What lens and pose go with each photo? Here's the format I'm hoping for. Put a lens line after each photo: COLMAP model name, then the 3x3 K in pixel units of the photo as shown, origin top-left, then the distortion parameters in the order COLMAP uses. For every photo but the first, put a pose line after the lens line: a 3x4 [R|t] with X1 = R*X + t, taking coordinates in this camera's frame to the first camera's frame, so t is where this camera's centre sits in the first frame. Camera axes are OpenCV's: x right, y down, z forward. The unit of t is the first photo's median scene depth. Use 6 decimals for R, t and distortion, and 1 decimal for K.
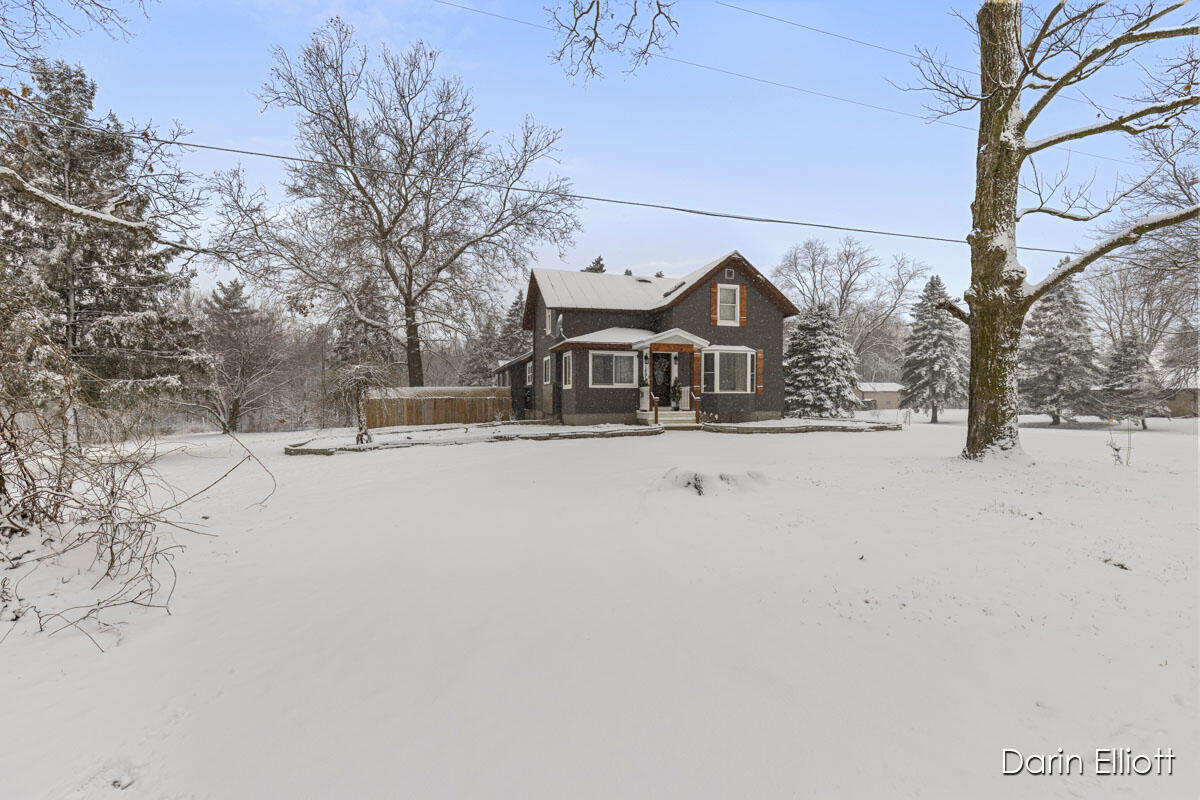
lens RADIAL K [[593.1, 0, 600.0], [0, 593.1, 400.0], [0, 0, 1]] dist [-0.001132, -0.000388]
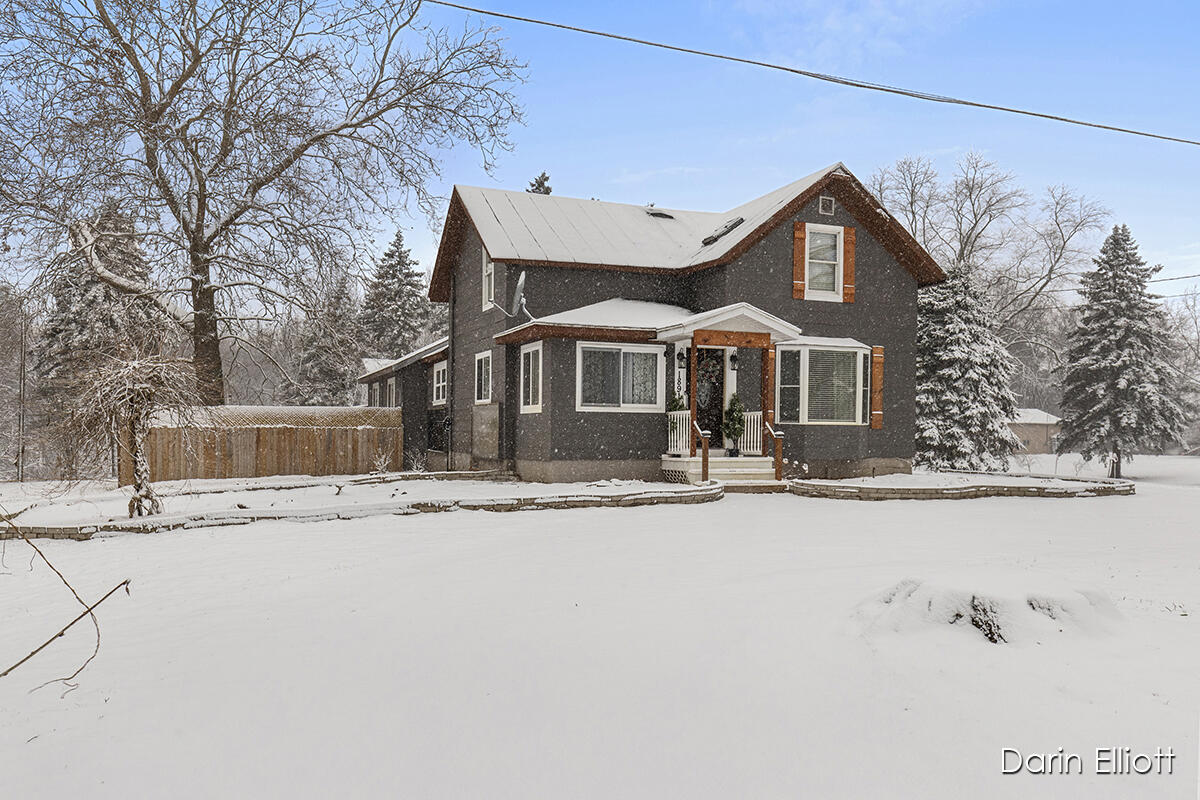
lens RADIAL K [[1042.2, 0, 600.5], [0, 1042.2, 439.8], [0, 0, 1]] dist [-0.002349, 0.000660]
pose [[0.996233, 0.009797, 0.086157, -0.046445], [-0.010348, 0.999929, 0.005947, -0.000662], [-0.086093, -0.006816, 0.996264, 0.042236]]
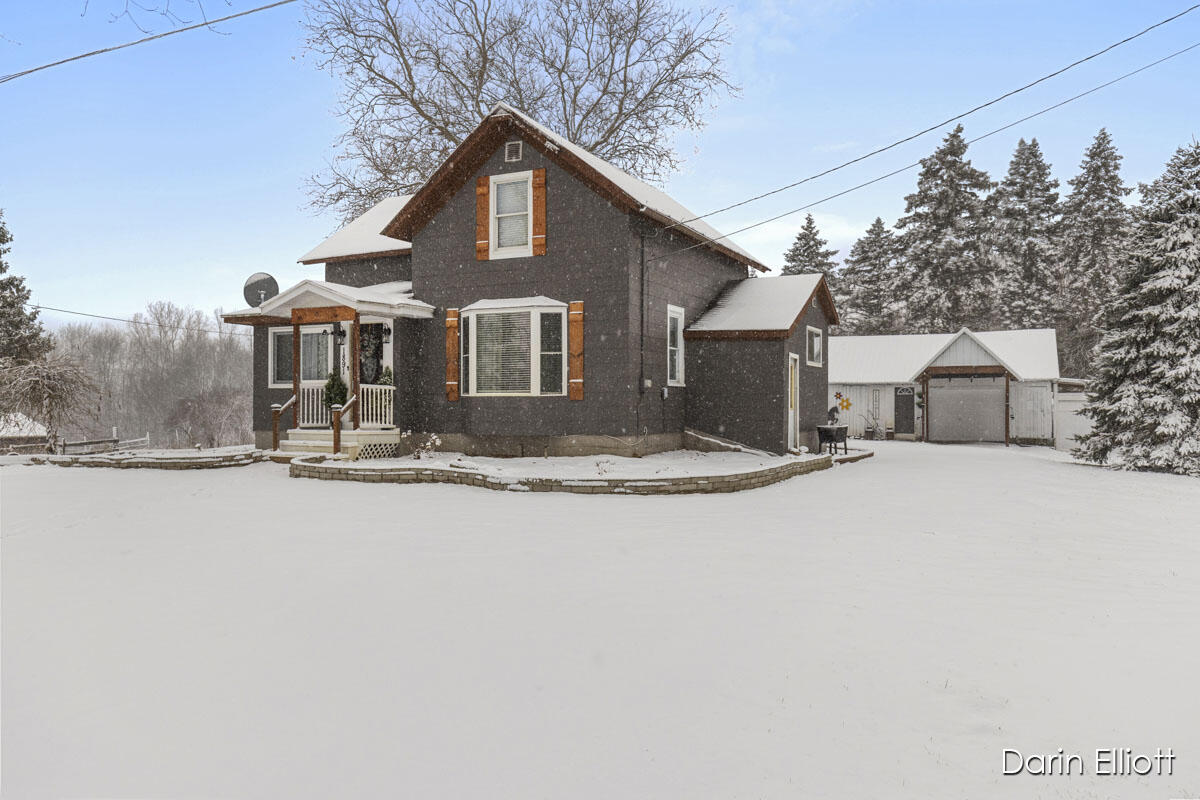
lens RADIAL K [[930.6, 0, 600.0], [0, 930.6, 400.0], [0, 0, 1]] dist [-0.000745, -0.000302]
pose [[0.686746, -0.001092, -0.726897, 0.553063], [-0.003297, 0.999984, -0.004617, -0.003316], [0.726890, 0.005567, 0.686731, 0.355055]]
